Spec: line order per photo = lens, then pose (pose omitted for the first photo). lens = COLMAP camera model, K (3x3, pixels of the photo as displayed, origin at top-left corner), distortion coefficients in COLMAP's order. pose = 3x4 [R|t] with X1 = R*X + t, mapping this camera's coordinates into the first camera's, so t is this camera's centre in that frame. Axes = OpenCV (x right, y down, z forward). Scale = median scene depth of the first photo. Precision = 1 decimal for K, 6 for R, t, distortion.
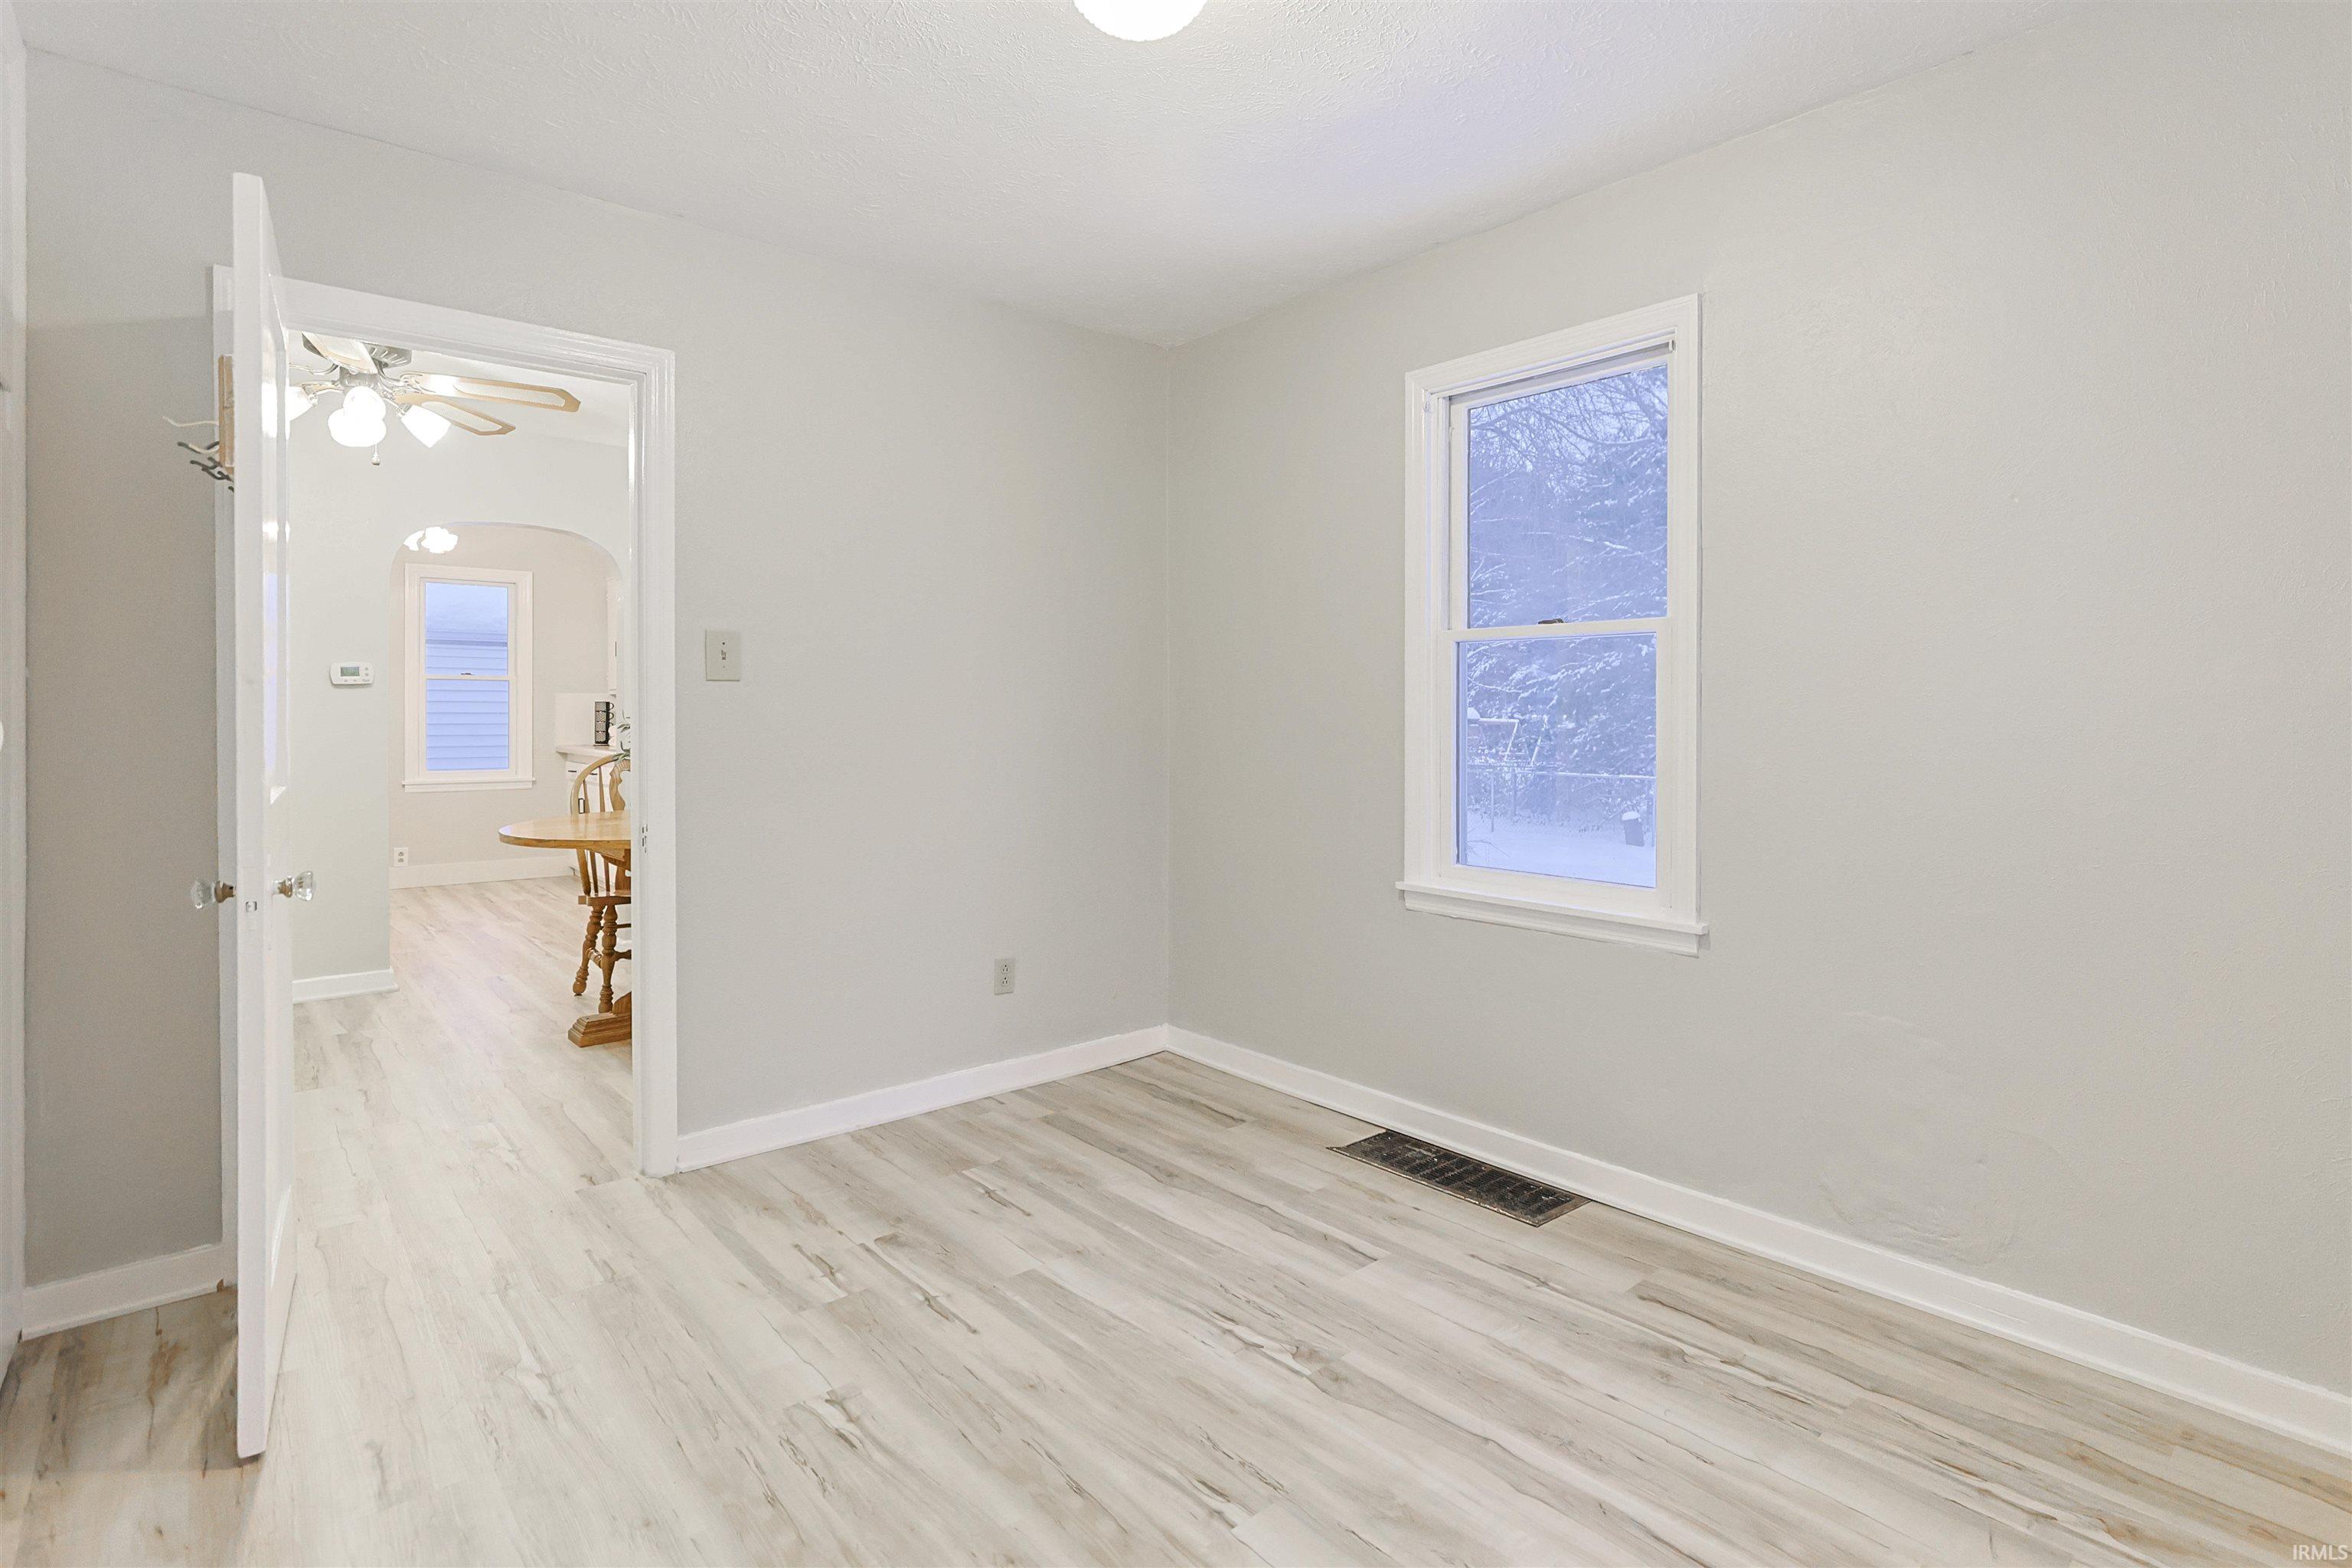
lens RADIAL K [[1146.5, 0, 1185.8], [0, 1146.5, 731.0], [0, 0, 1]] dist [-0.001192, 0.000764]
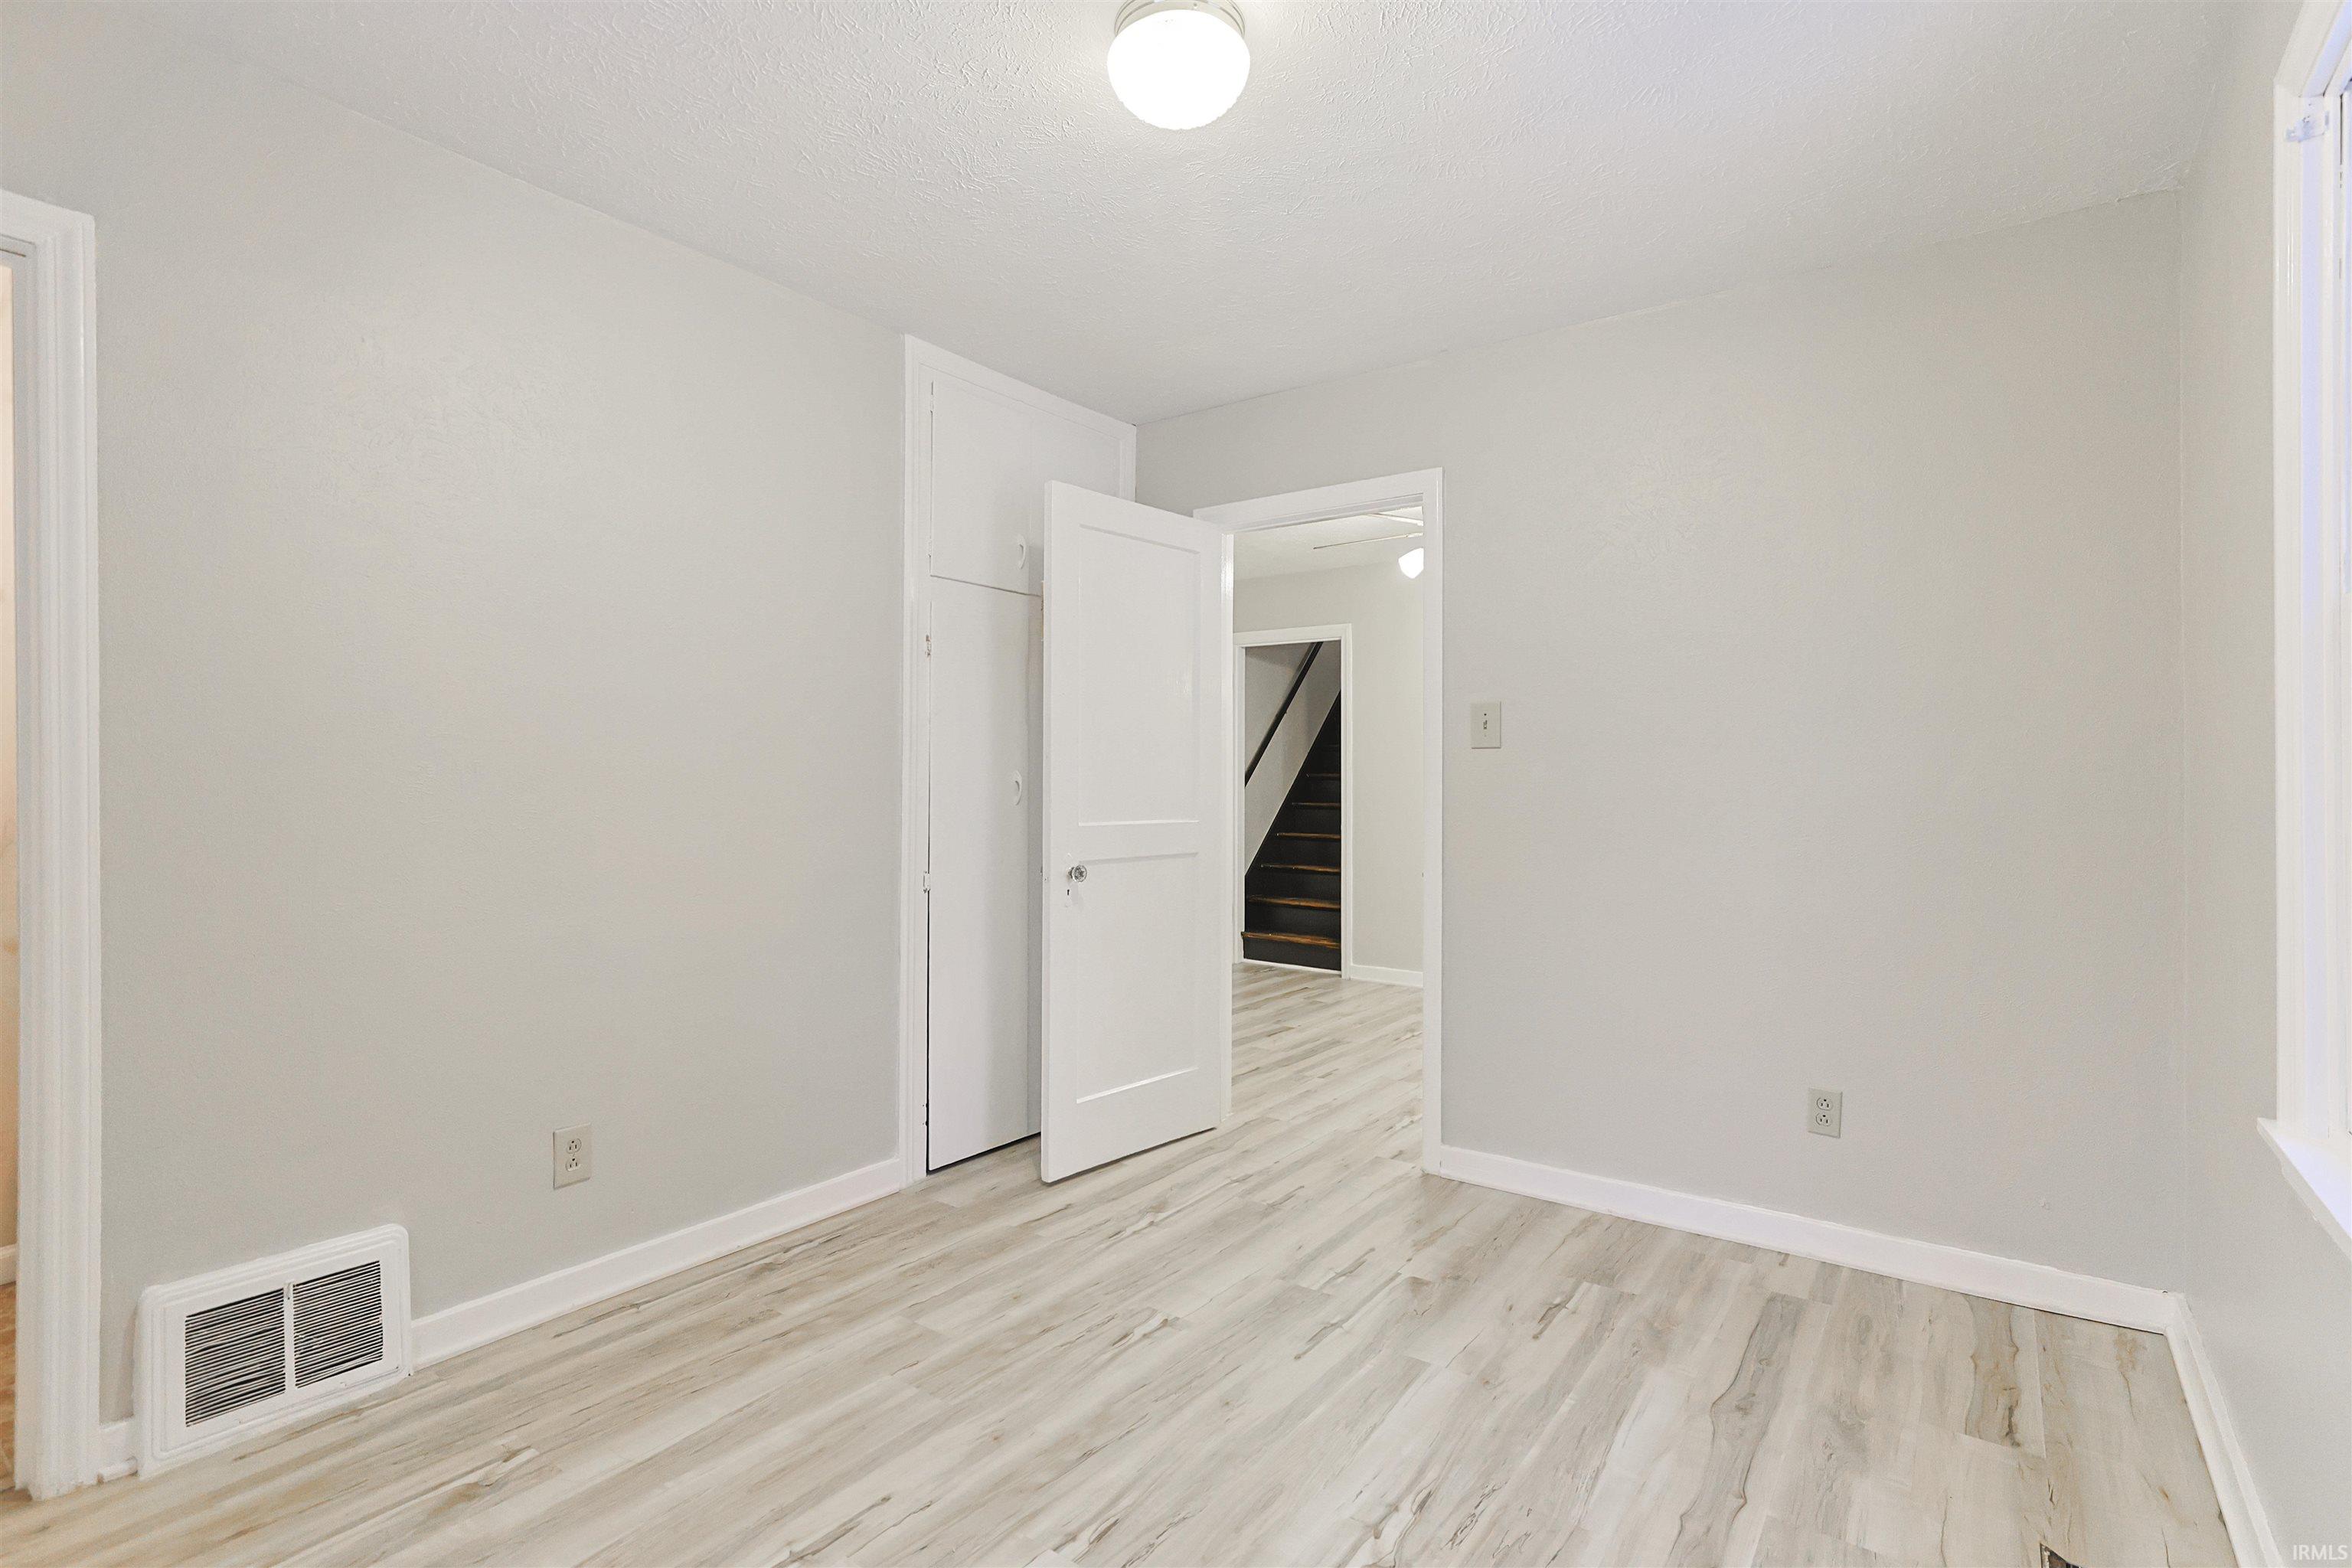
lens RADIAL K [[1108.5, 0, 1192.5], [0, 1108.5, 761.9], [0, 0, 1]] dist [-0.012358, 0.010888]
pose [[0.246269, -0.017497, -0.969044, 0.707751], [-0.022682, 0.999459, -0.023810, 0.001376], [0.968936, 0.027843, 0.245739, 0.574680]]
